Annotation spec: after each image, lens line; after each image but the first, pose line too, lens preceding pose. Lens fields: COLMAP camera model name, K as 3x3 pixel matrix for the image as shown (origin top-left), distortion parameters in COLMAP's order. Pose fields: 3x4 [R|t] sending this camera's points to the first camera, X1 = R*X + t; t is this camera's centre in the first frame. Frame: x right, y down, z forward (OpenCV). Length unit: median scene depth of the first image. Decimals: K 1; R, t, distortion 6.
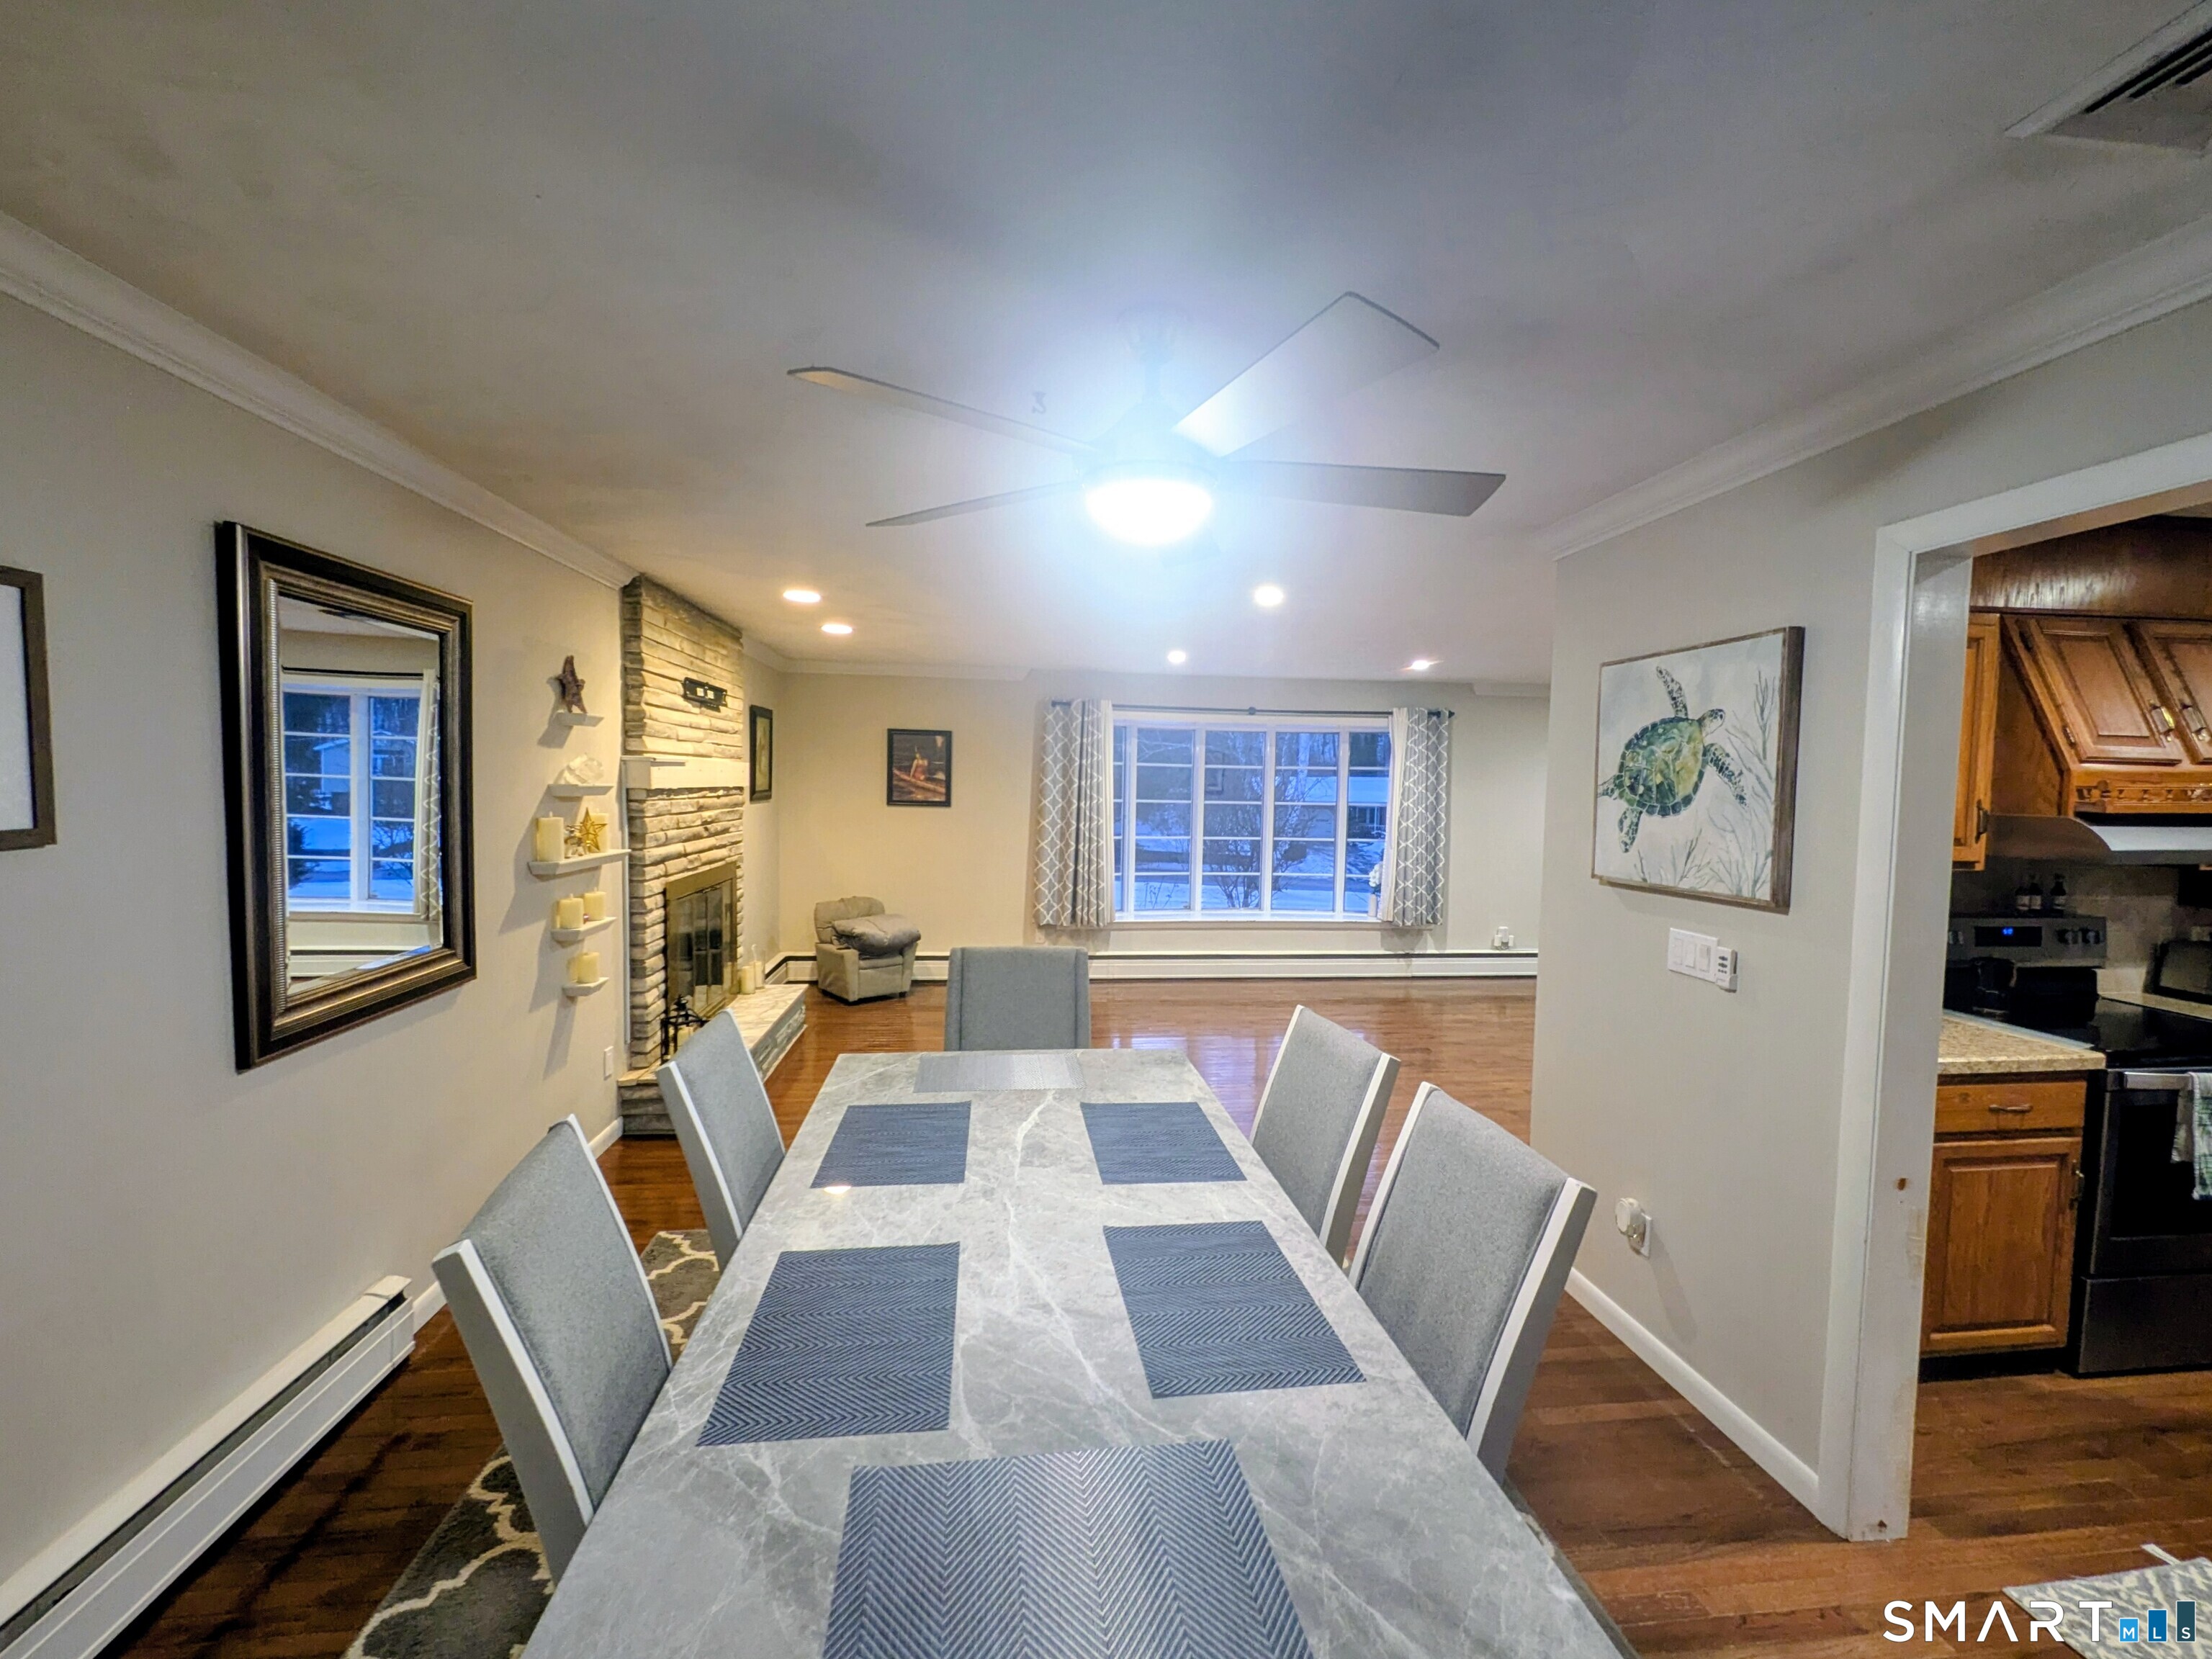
lens RADIAL K [[884.5, 0, 1108.6], [0, 884.5, 833.2], [0, 0, 1]] dist [-0.001004, -0.000288]
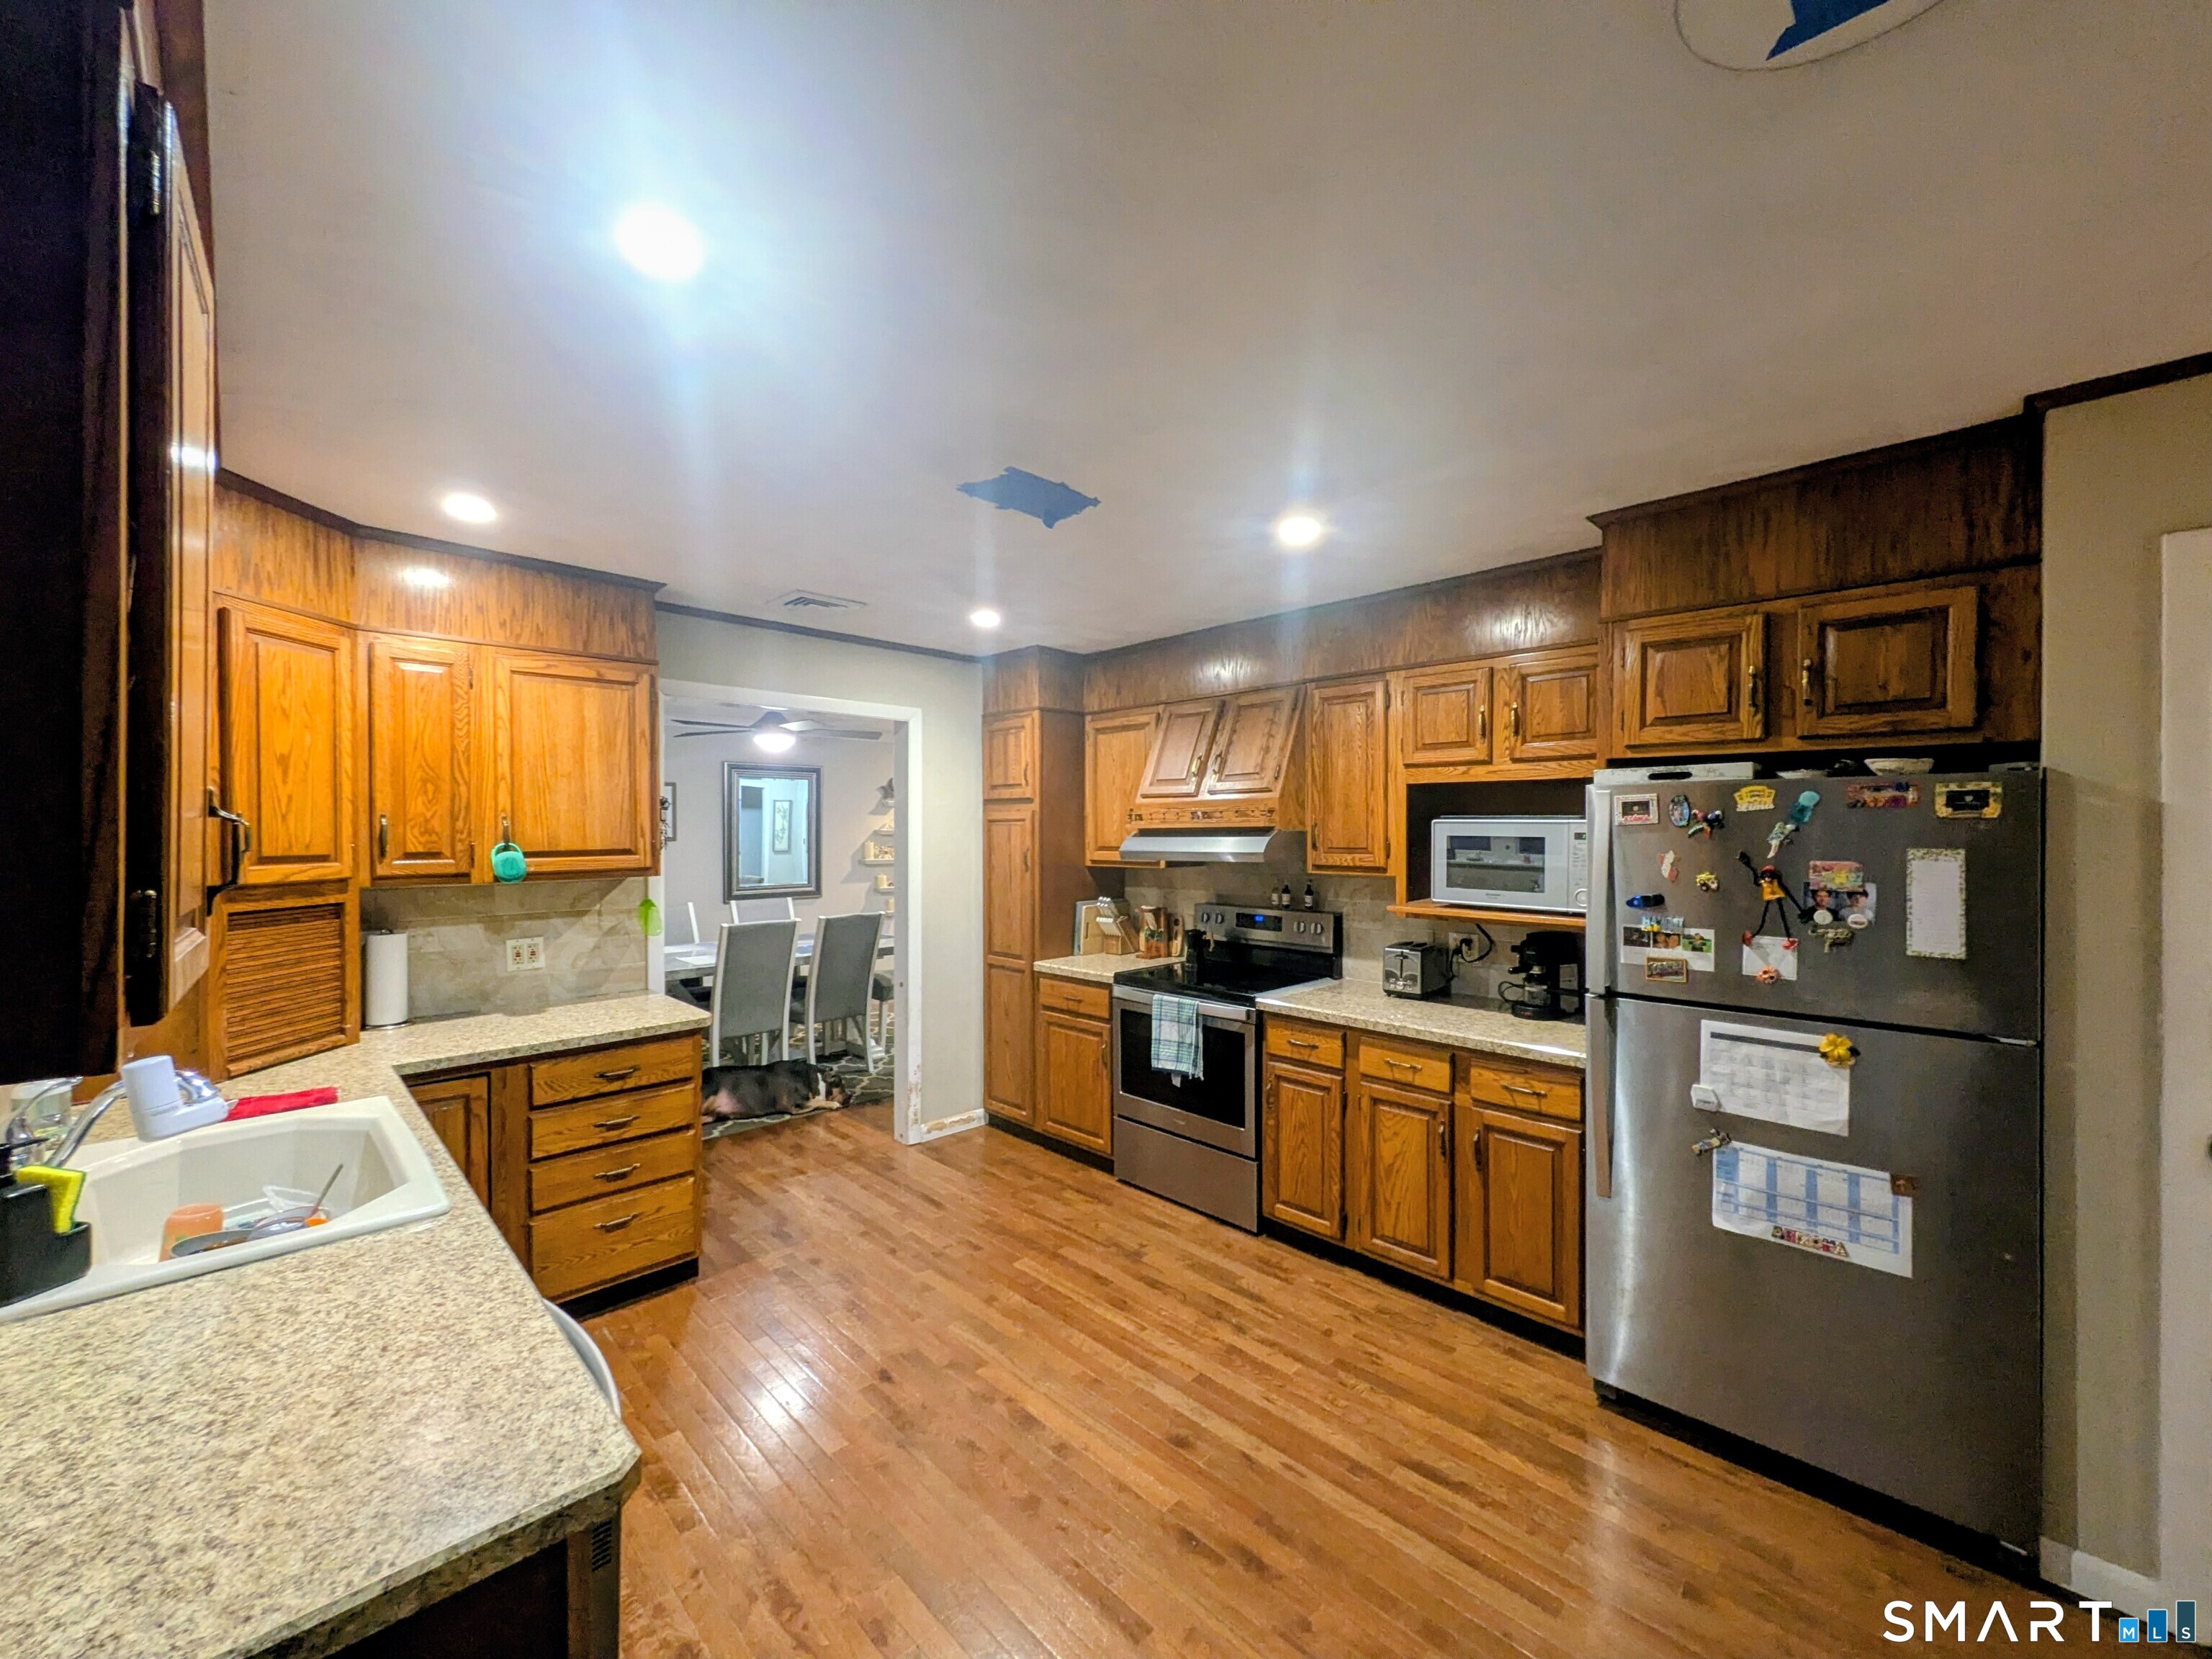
lens RADIAL K [[884.5, 0, 1108.6], [0, 884.5, 833.2], [0, 0, 1]] dist [-0.001004, -0.000288]
pose [[0.613152, -0.012610, -0.789864, 2.283326], [-0.039850, 0.998106, -0.046869, 0.061518], [0.788959, 0.060214, 0.611488, -0.028570]]
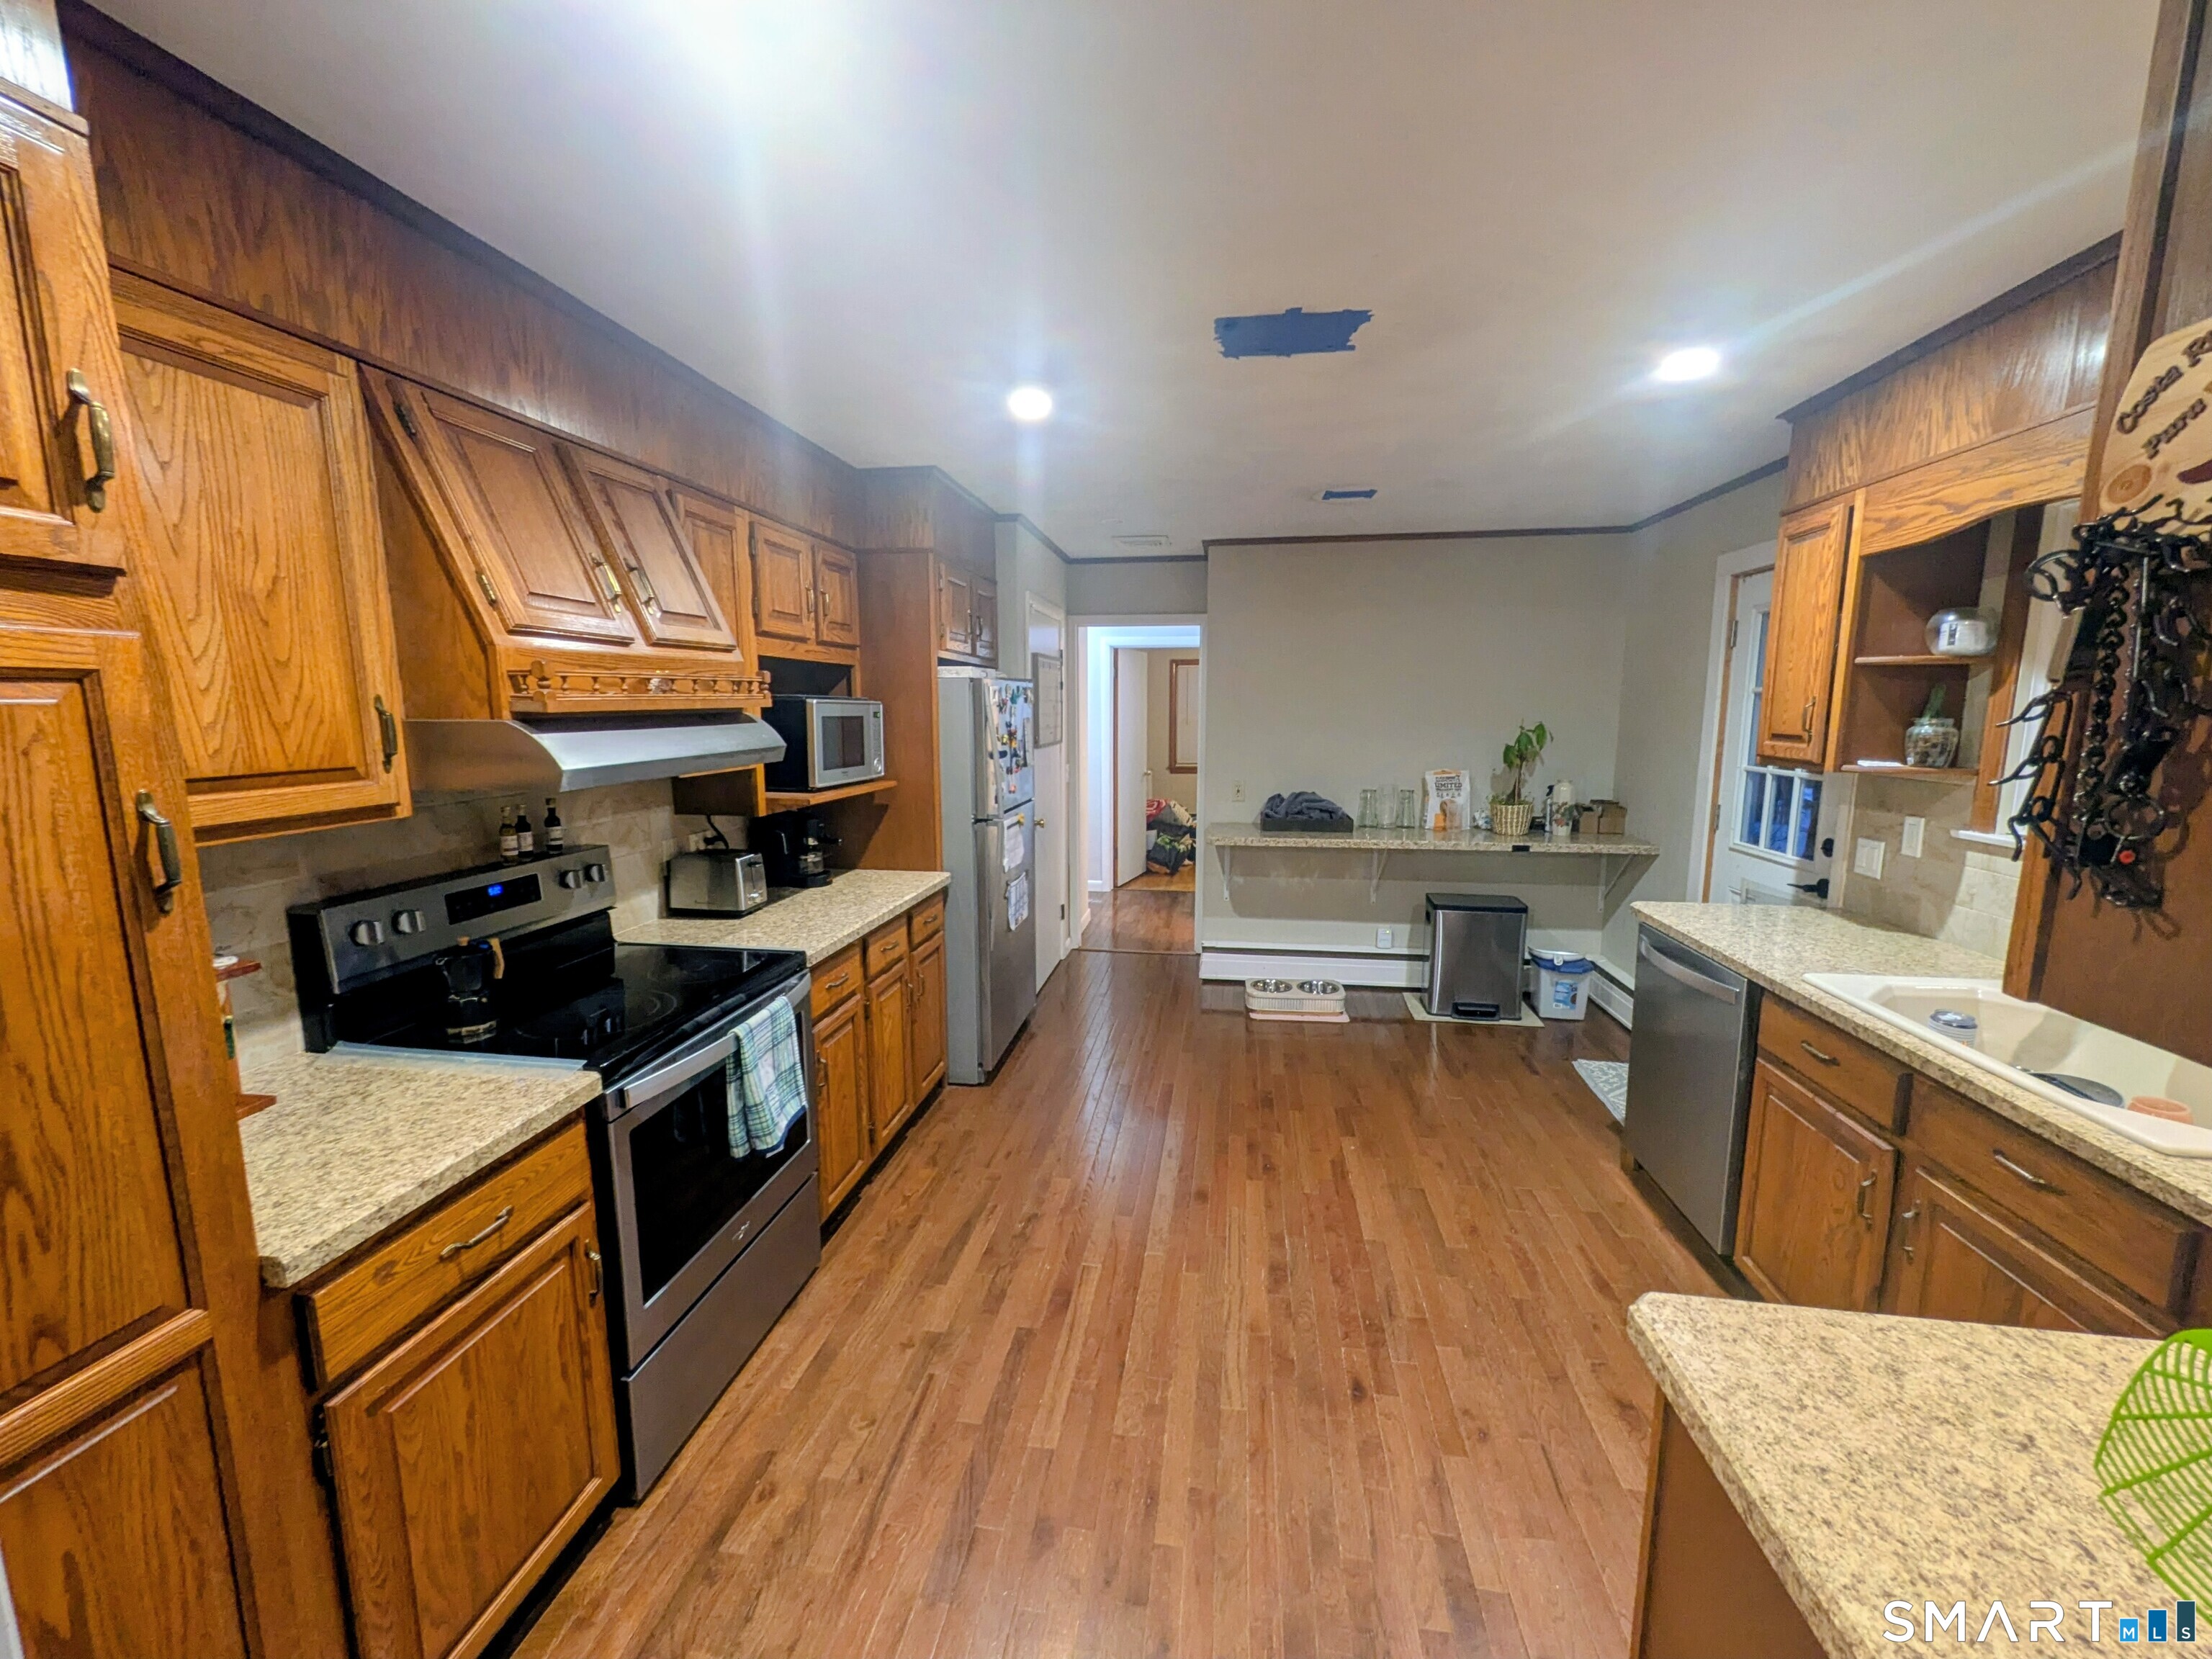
lens RADIAL K [[884.5, 0, 1108.6], [0, 884.5, 833.2], [0, 0, 1]] dist [-0.001004, -0.000288]
pose [[0.261204, -0.156392, 0.952530, 0.576047], [0.062812, 0.987451, 0.144901, -0.003527], [-0.963238, 0.021981, 0.267750, 0.412105]]
